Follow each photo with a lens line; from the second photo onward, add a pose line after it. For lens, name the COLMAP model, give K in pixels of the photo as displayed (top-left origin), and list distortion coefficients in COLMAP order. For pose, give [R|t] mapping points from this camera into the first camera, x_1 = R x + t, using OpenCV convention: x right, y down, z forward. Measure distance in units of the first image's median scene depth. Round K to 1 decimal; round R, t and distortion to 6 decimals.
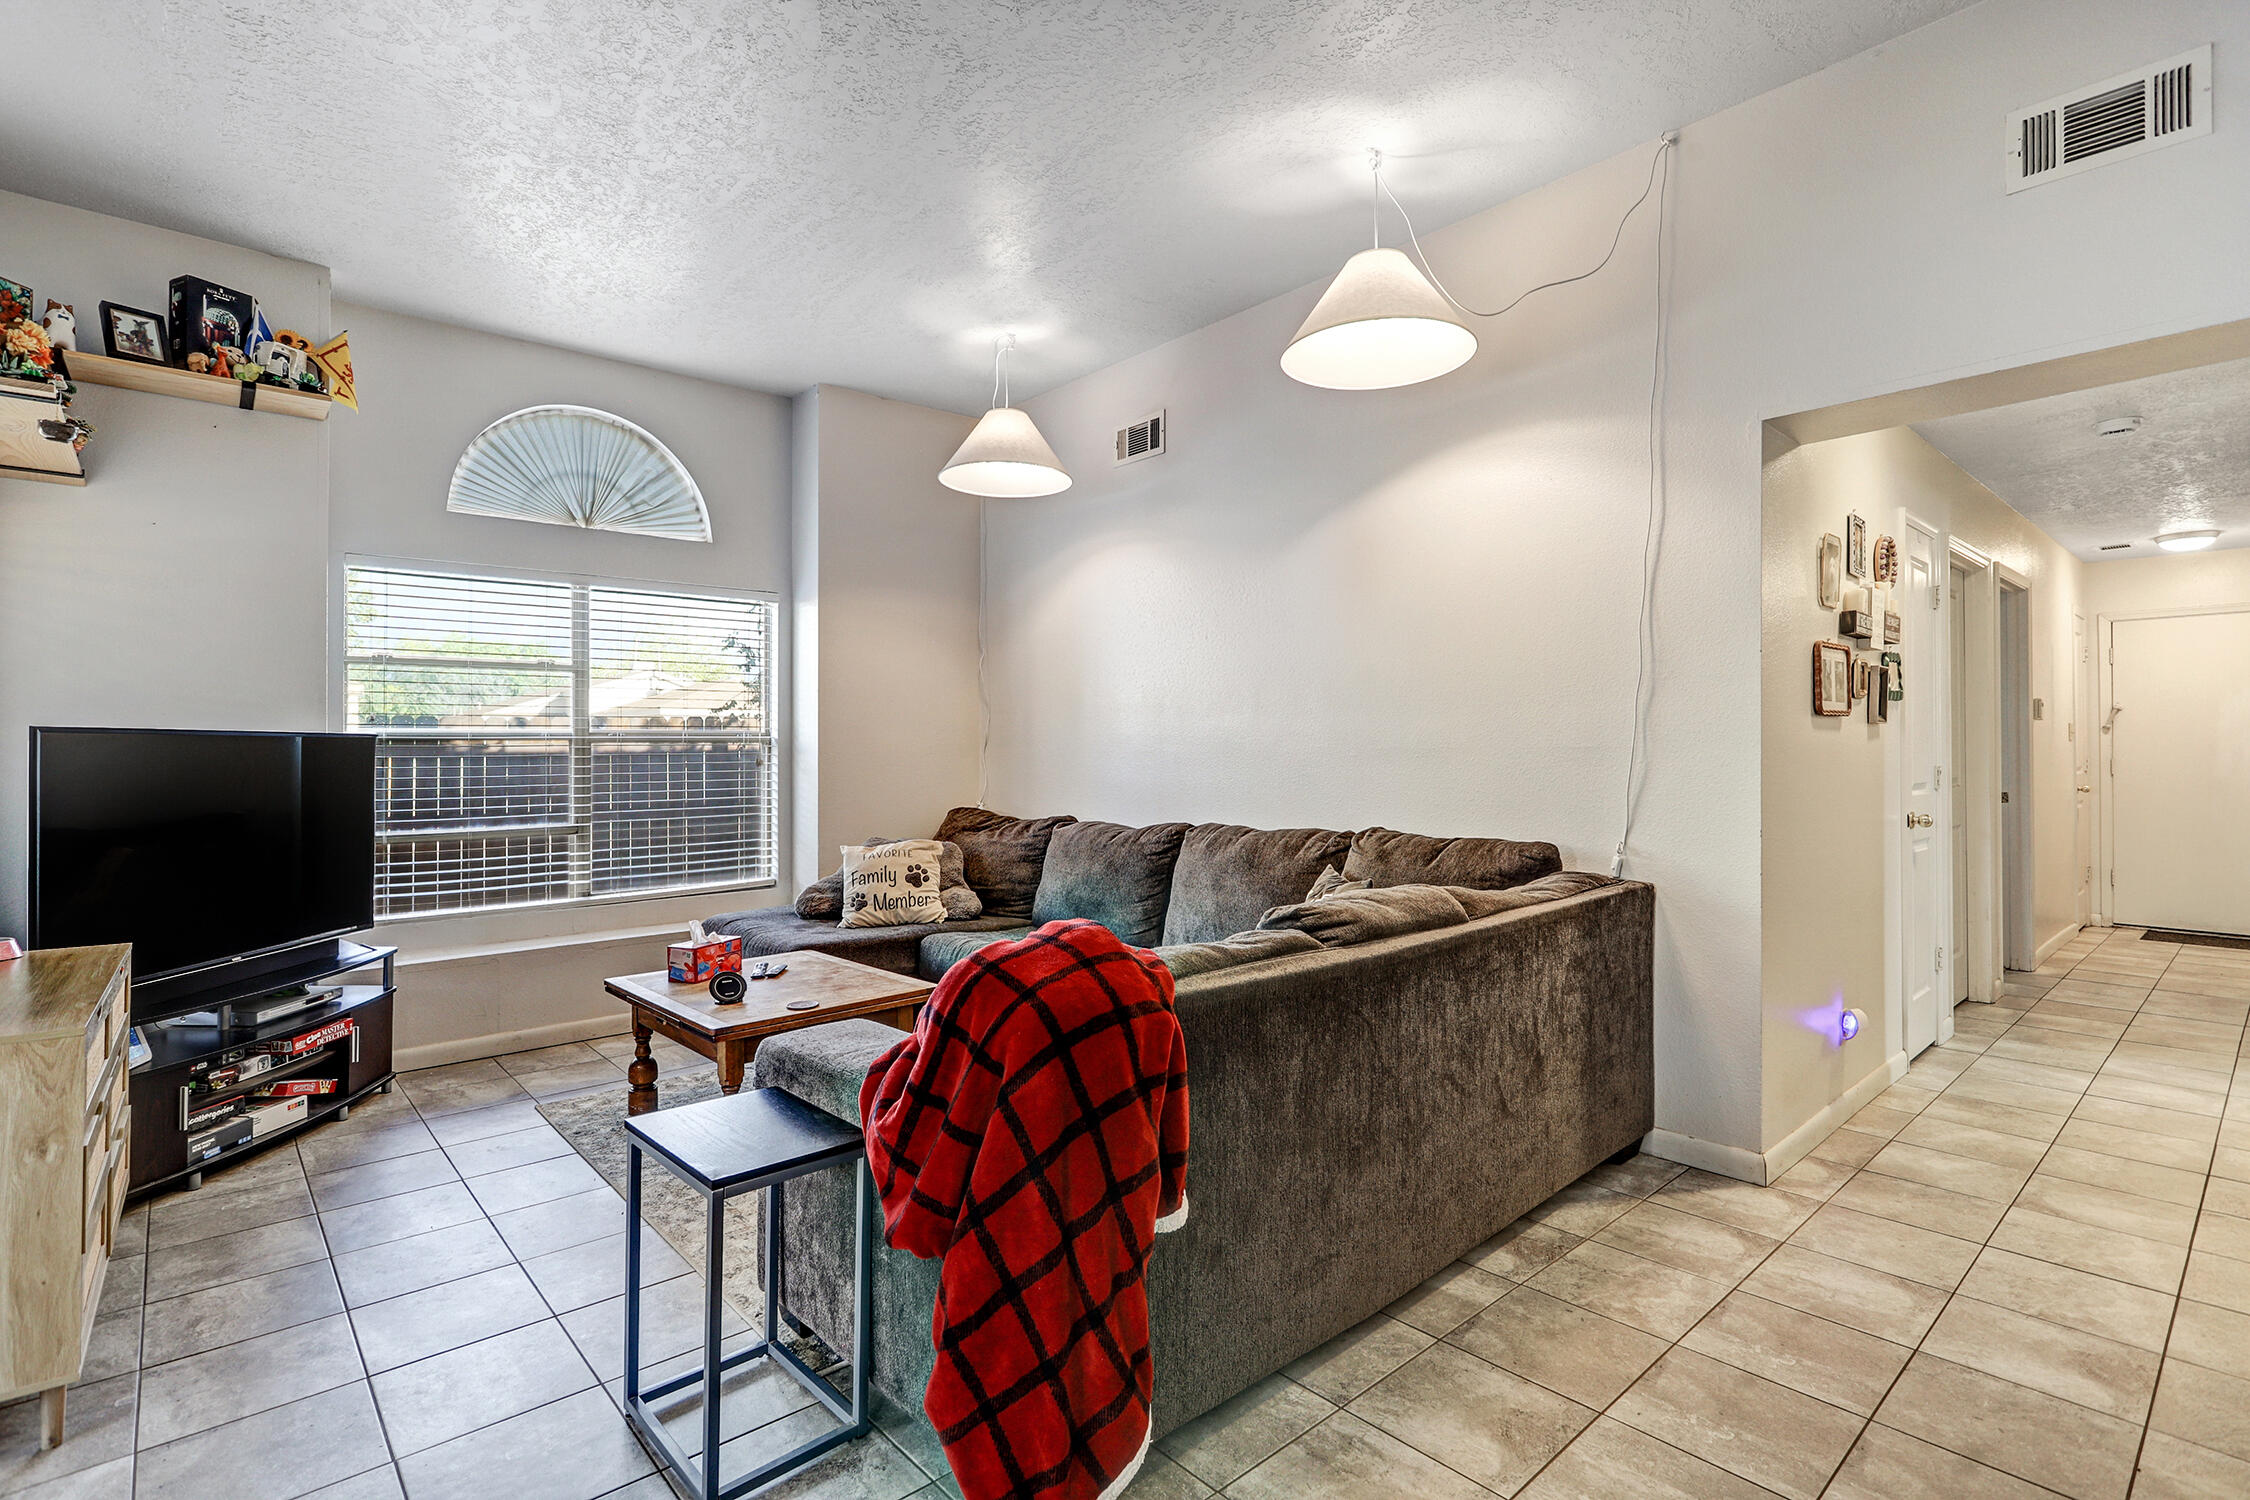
lens RADIAL K [[1079.2, 0, 1129.2], [0, 1079.2, 739.4], [0, 0, 1]] dist [0.003070, 0.000750]
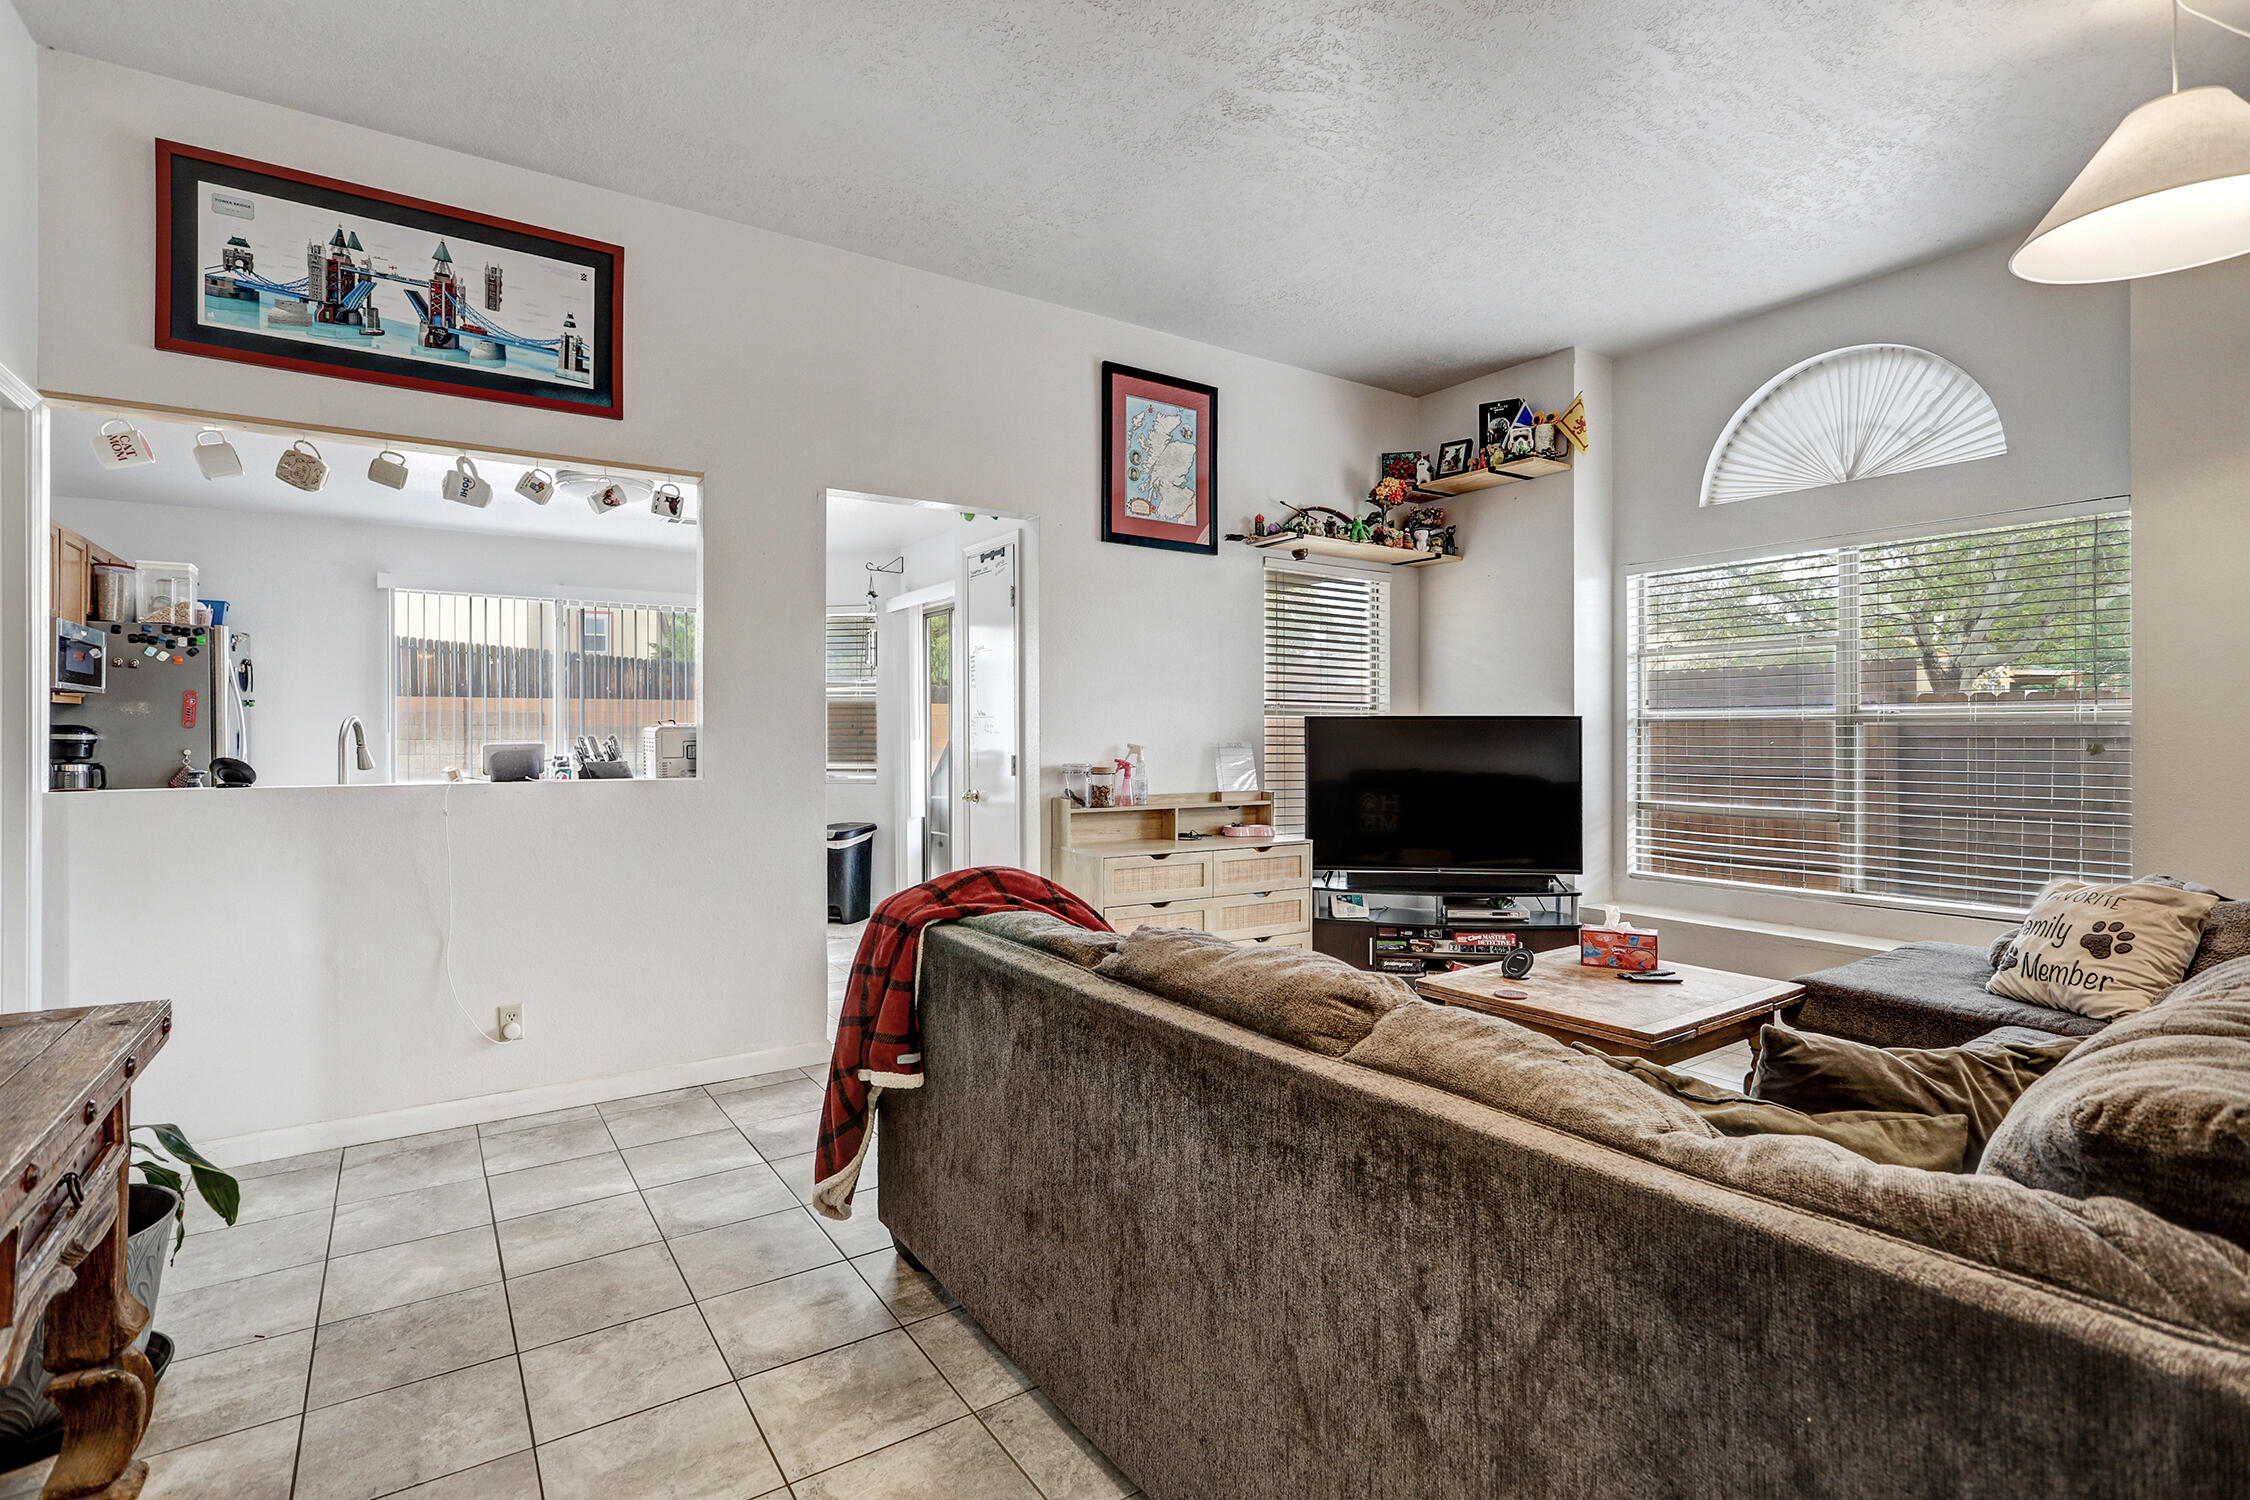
lens RADIAL K [[1079.2, 0, 1126.9], [0, 1079.2, 746.2], [0, 0, 1]] dist [0.003070, 0.000750]
pose [[-0.155688, 0.015489, -0.987685, 0.502095], [0.008722, 0.999860, 0.014306, 0.005165], [0.987768, -0.006387, -0.155801, 0.579332]]
